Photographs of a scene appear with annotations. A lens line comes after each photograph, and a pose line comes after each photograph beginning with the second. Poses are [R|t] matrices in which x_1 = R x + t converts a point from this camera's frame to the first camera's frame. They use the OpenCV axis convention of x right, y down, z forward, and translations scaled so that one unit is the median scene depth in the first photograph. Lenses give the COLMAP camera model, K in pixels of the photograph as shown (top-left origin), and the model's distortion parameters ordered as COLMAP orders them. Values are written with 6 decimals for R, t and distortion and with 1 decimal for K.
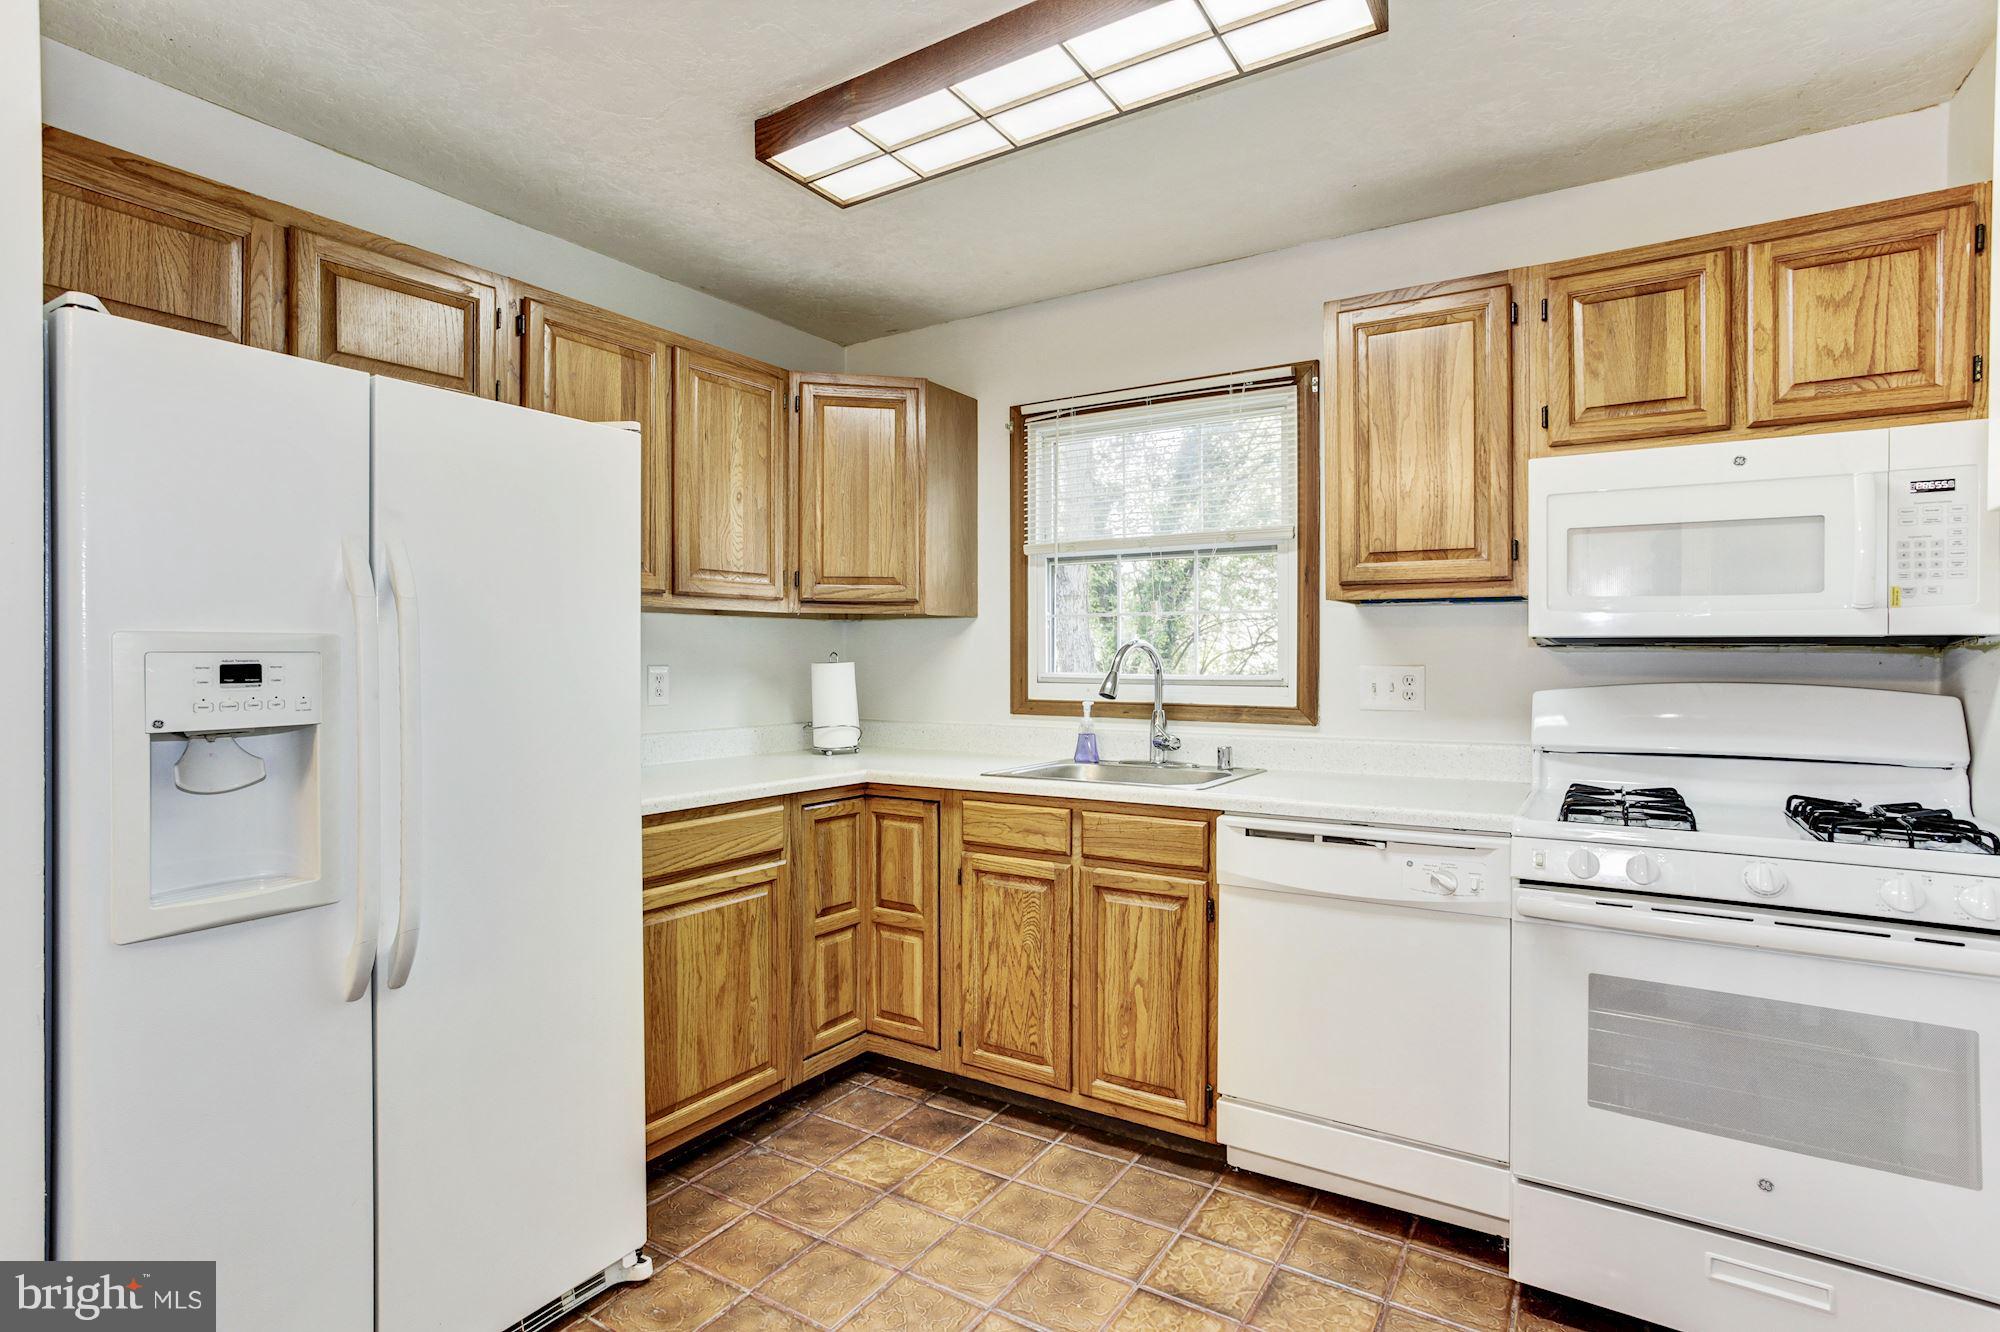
lens RADIAL K [[944.7, 0, 1043.4], [0, 944.7, 657.9], [0, 0, 1]] dist [-0.060694, 0.043184]
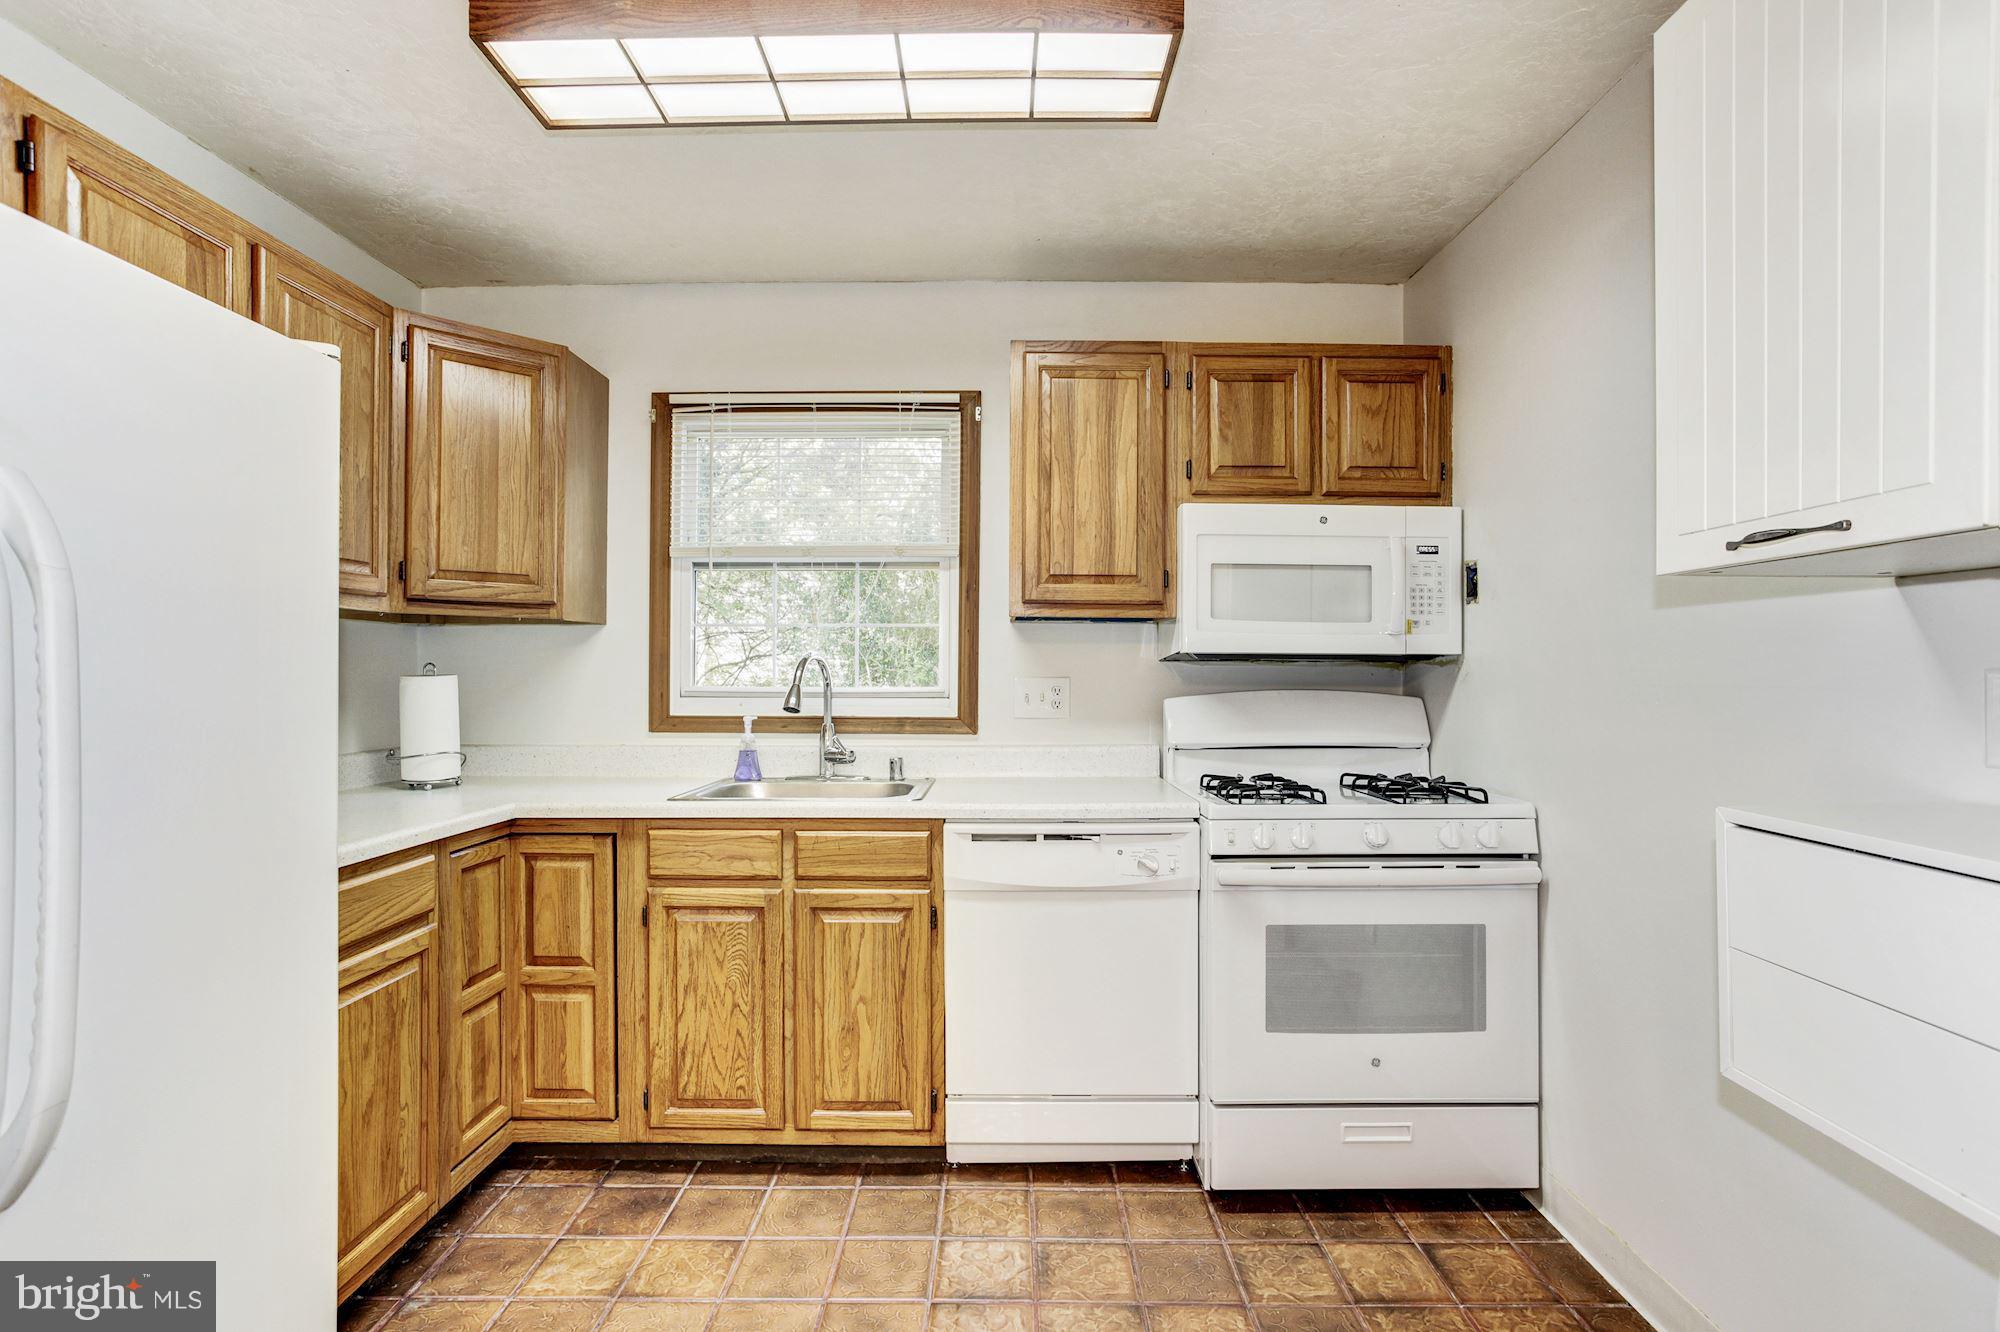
lens RADIAL K [[936.7, 0, 984.6], [0, 936.7, 666.9], [0, 0, 1]] dist [-0.051288, 0.032823]
pose [[0.862789, 0.003134, 0.505555, -0.274793], [-0.000630, 0.999987, -0.005124, 0.001664], [-0.505565, 0.004102, 0.862779, 0.090813]]
